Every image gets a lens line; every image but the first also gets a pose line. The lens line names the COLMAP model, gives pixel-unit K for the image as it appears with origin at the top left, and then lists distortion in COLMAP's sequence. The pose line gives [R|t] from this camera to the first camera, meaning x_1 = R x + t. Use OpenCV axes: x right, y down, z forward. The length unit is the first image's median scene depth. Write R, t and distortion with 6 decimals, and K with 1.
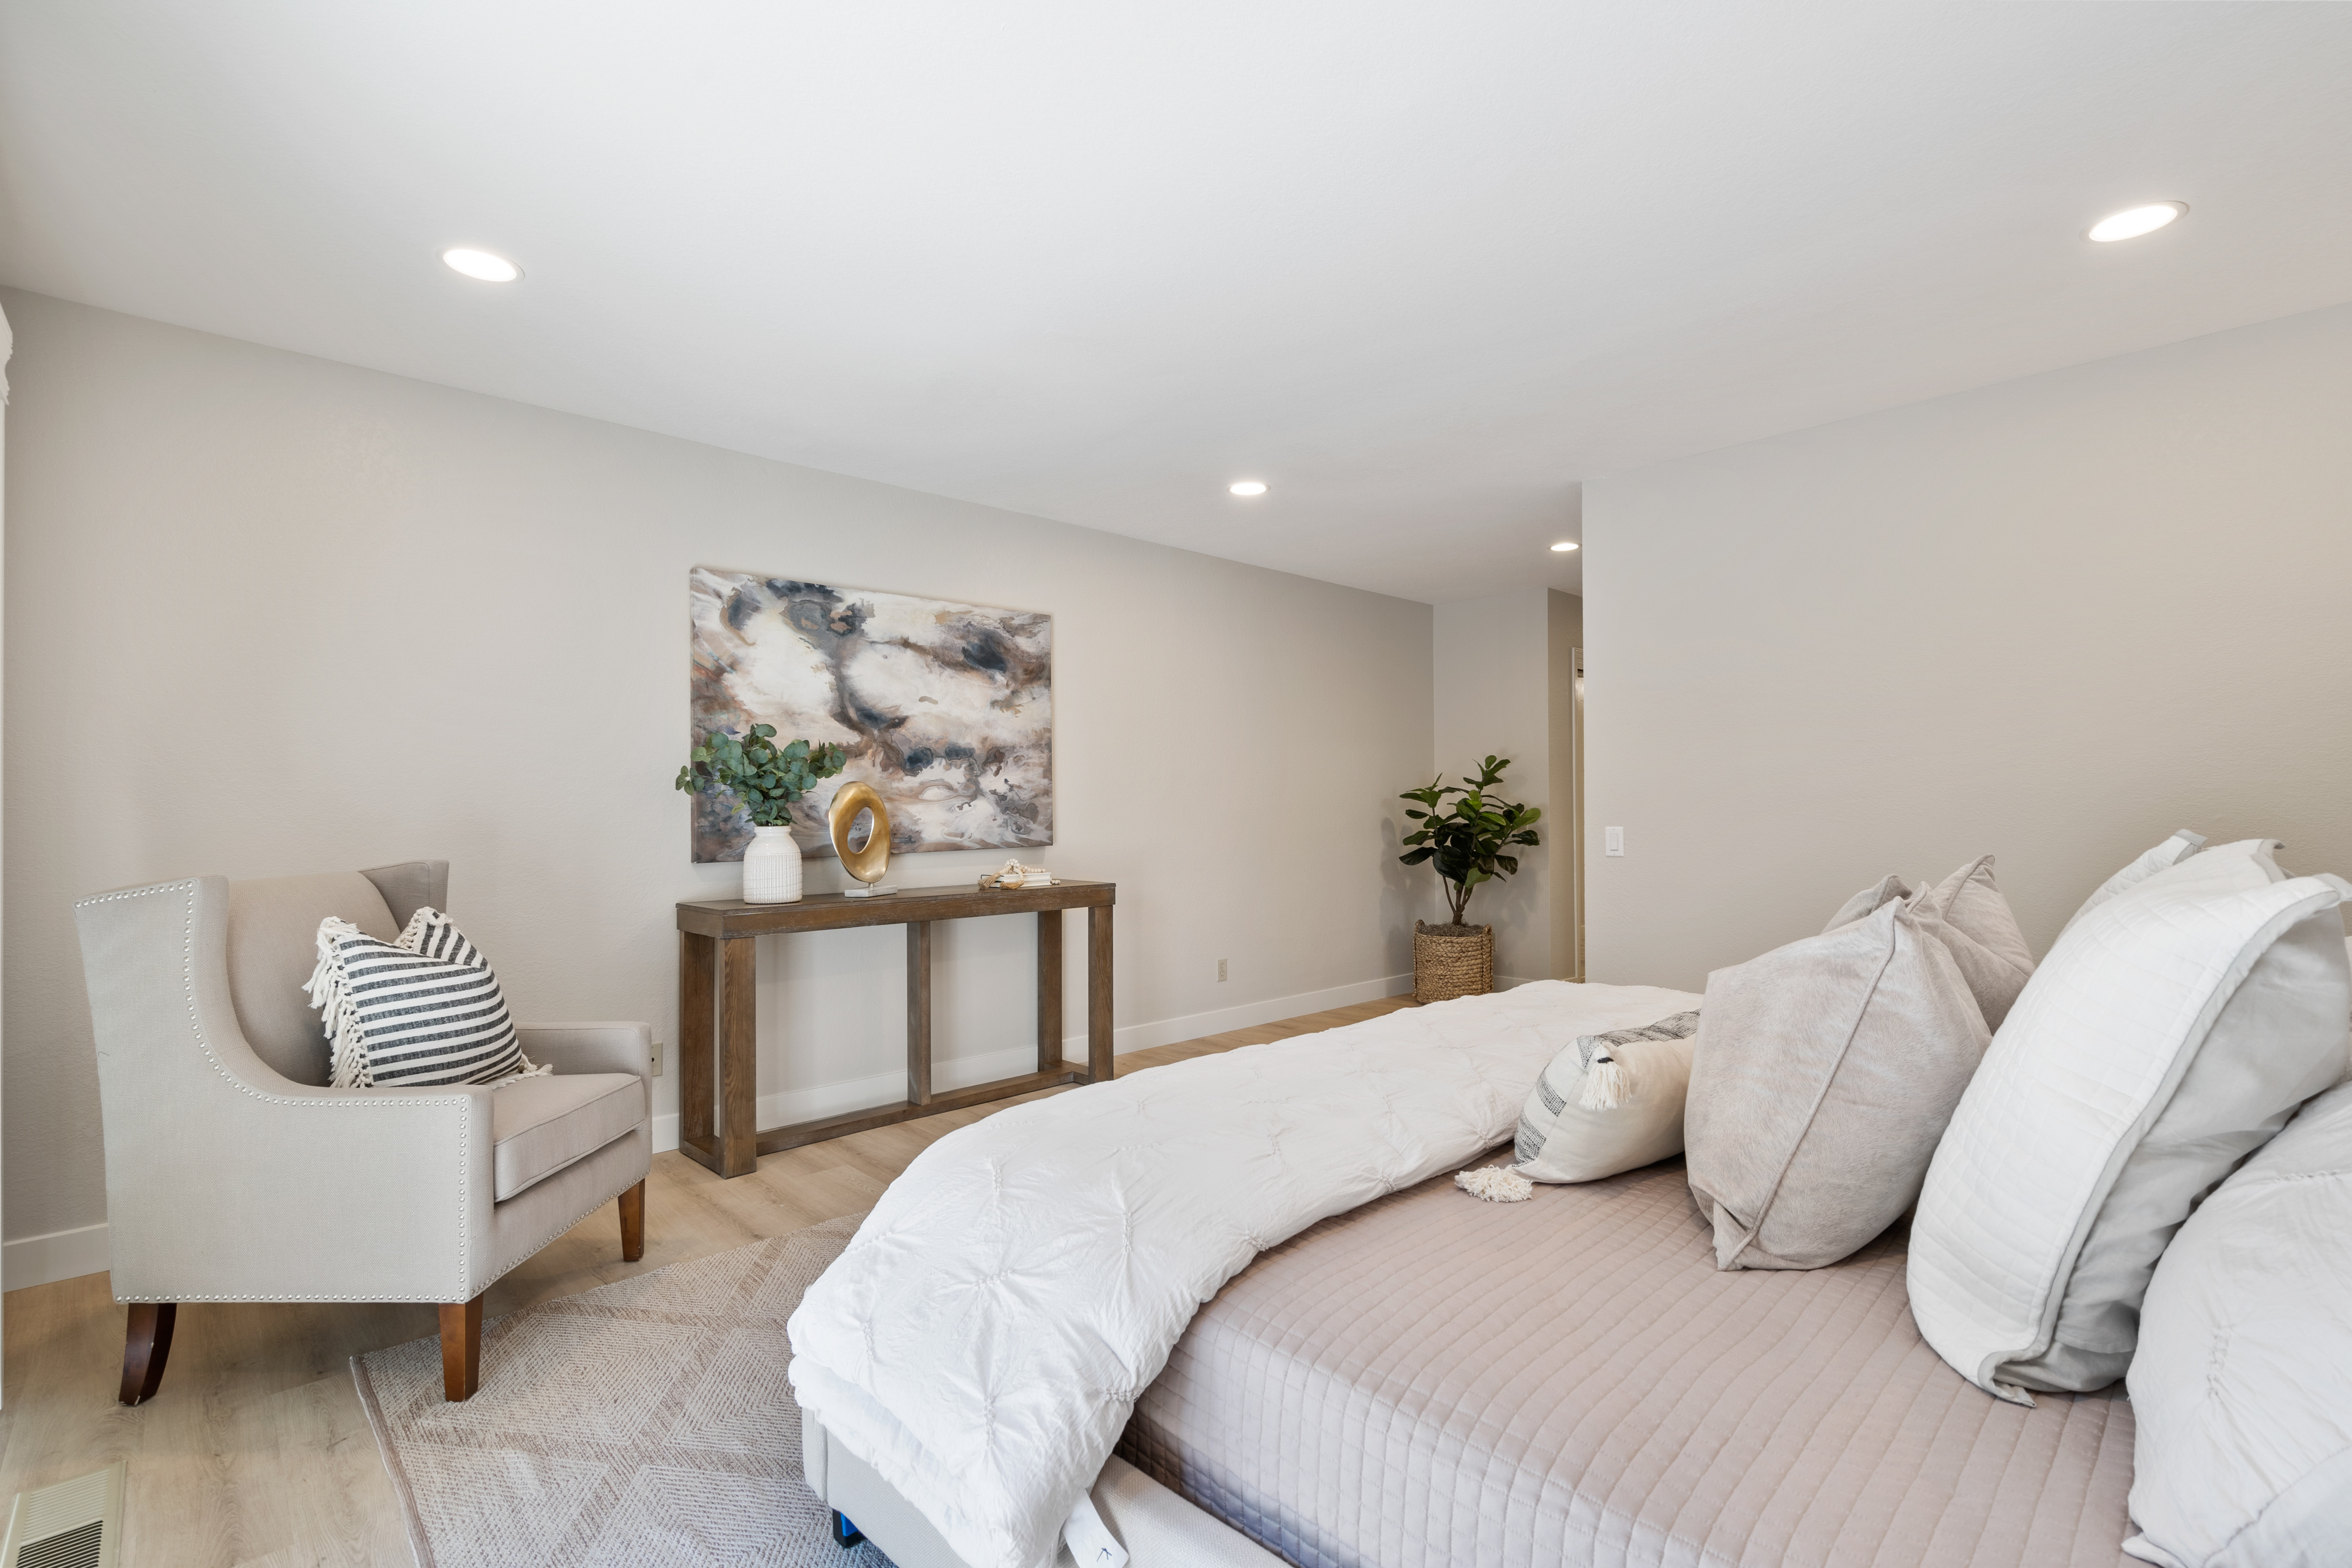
lens RADIAL K [[1073.1, 0, 1176.3], [0, 1073.1, 791.9], [0, 0, 1]] dist [-0.003312, 0.003091]
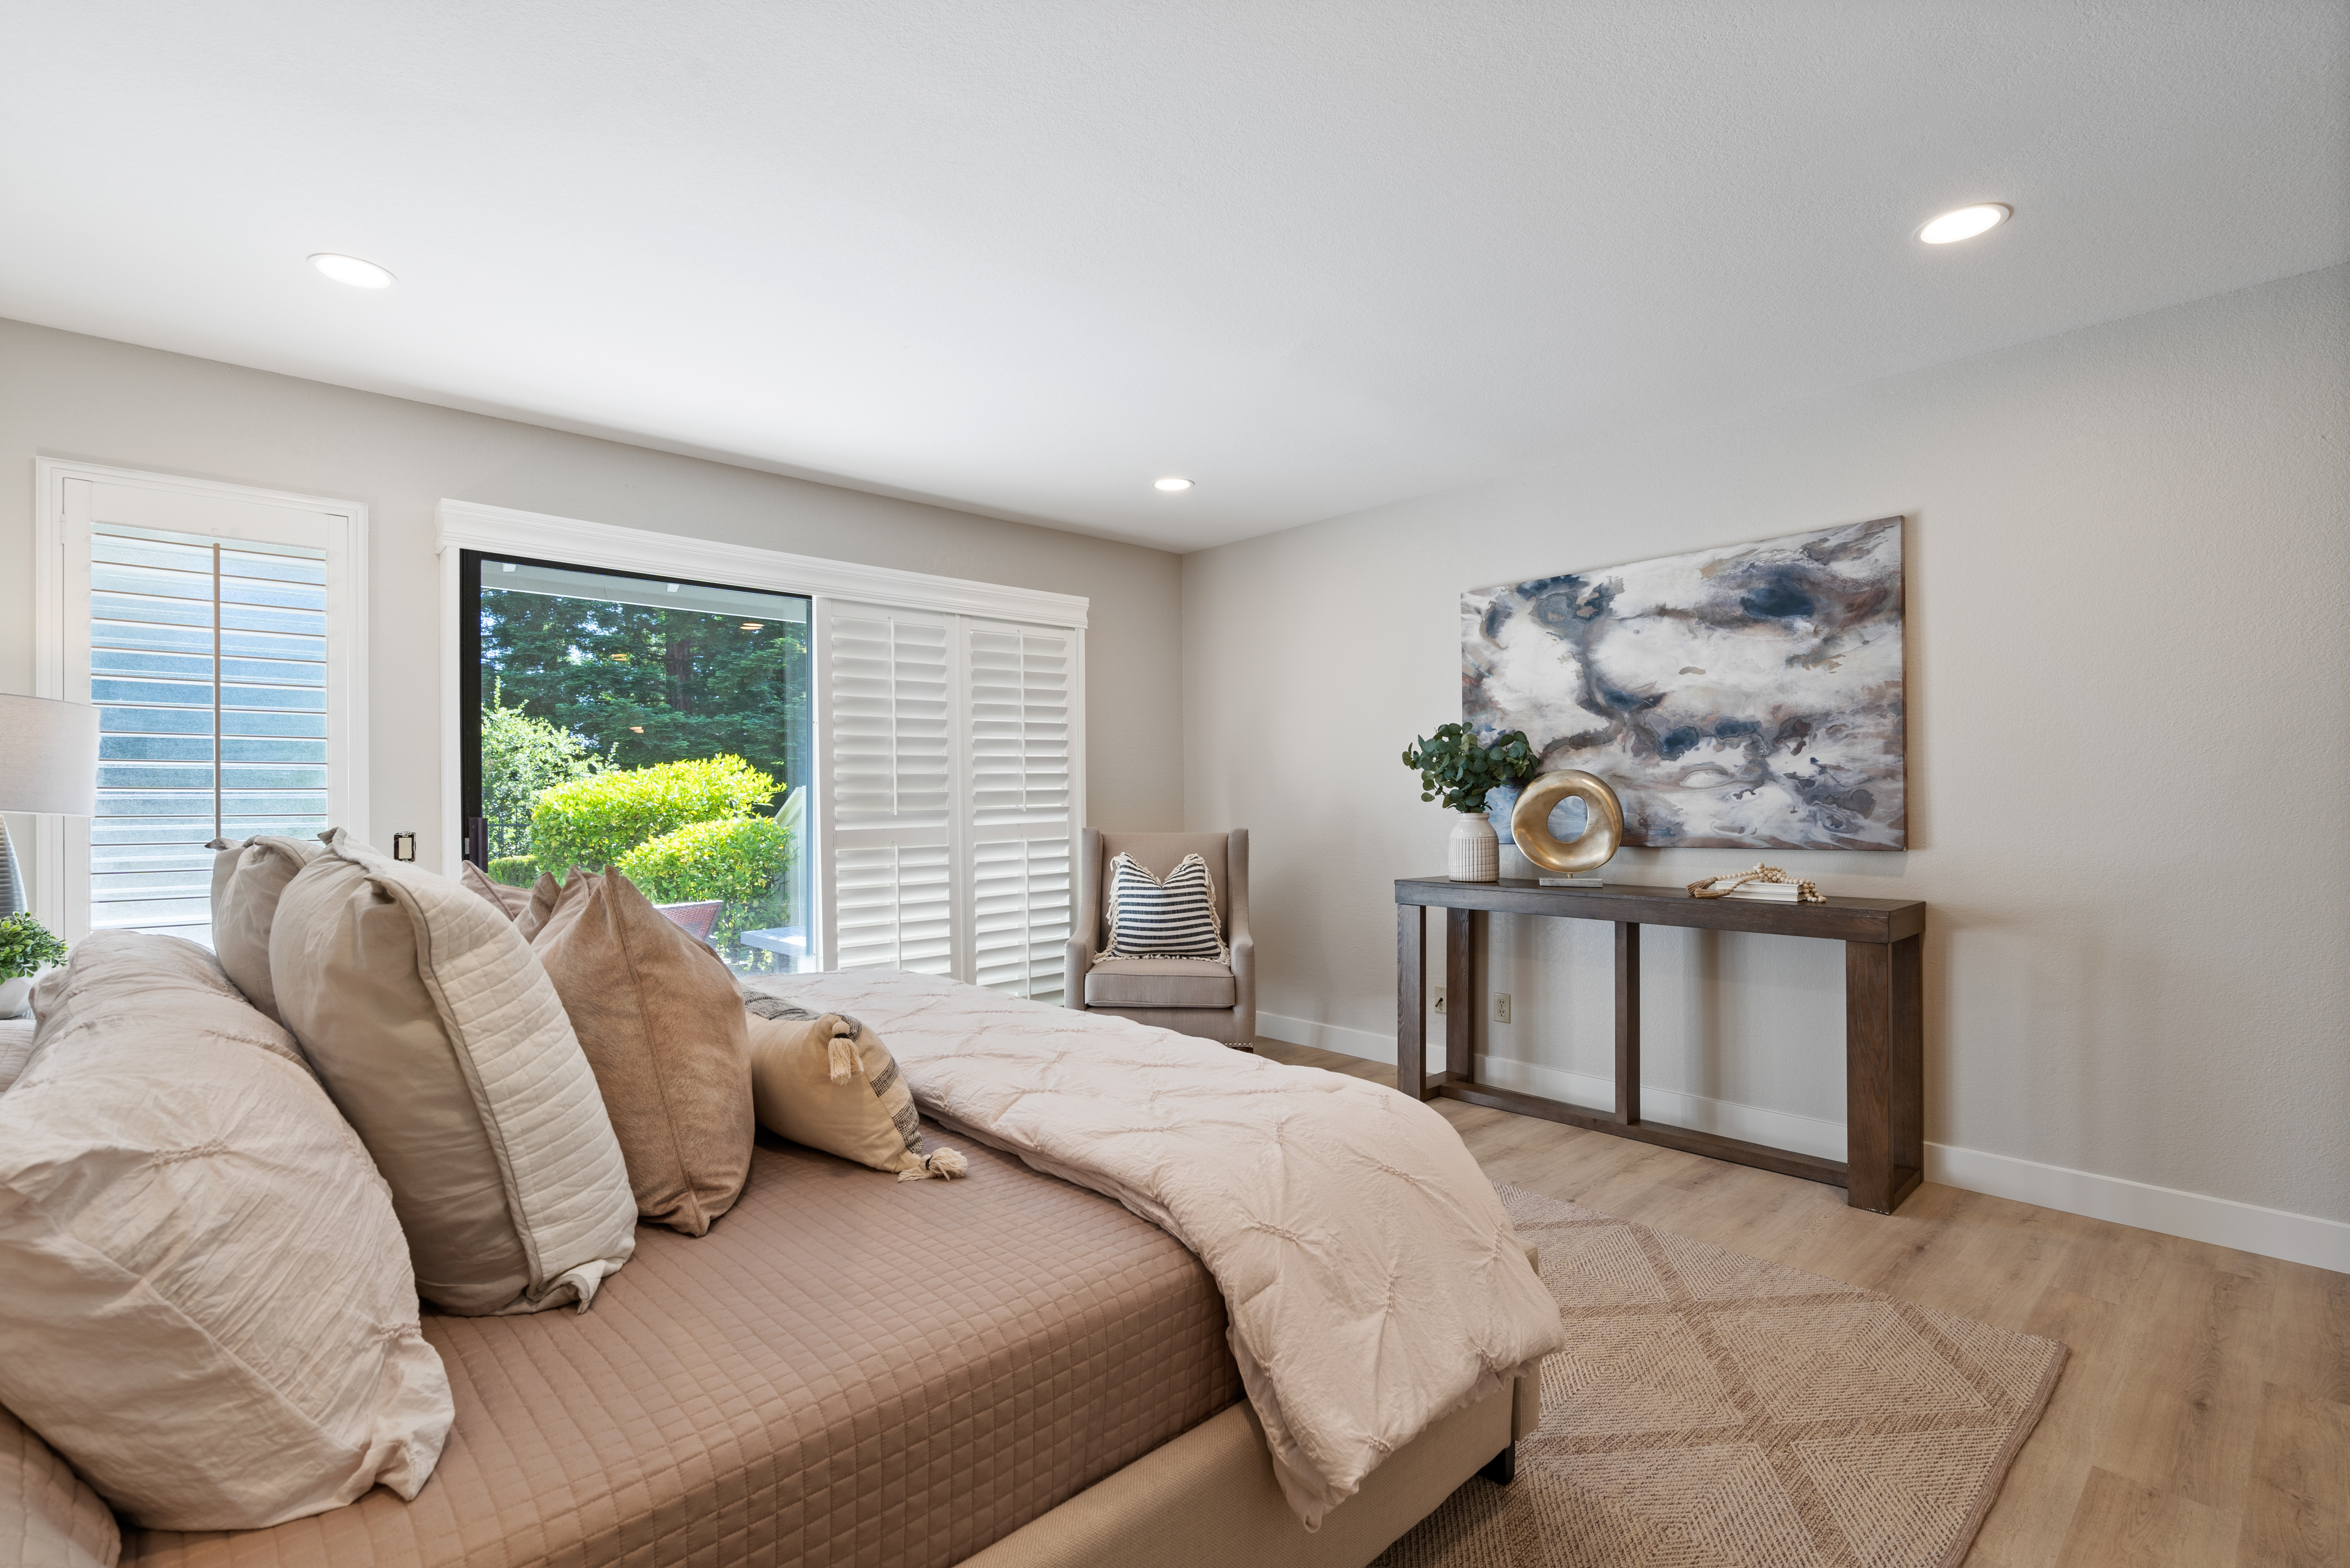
lens RADIAL K [[1072.0, 0, 1164.0], [0, 1072.0, 786.9], [0, 0, 1]] dist [-0.003312, 0.003091]
pose [[-0.020959, -0.002613, -0.999777, 0.626765], [0.021308, 0.999768, -0.003060, 0.000896], [0.999553, -0.021367, -0.020899, 0.587313]]
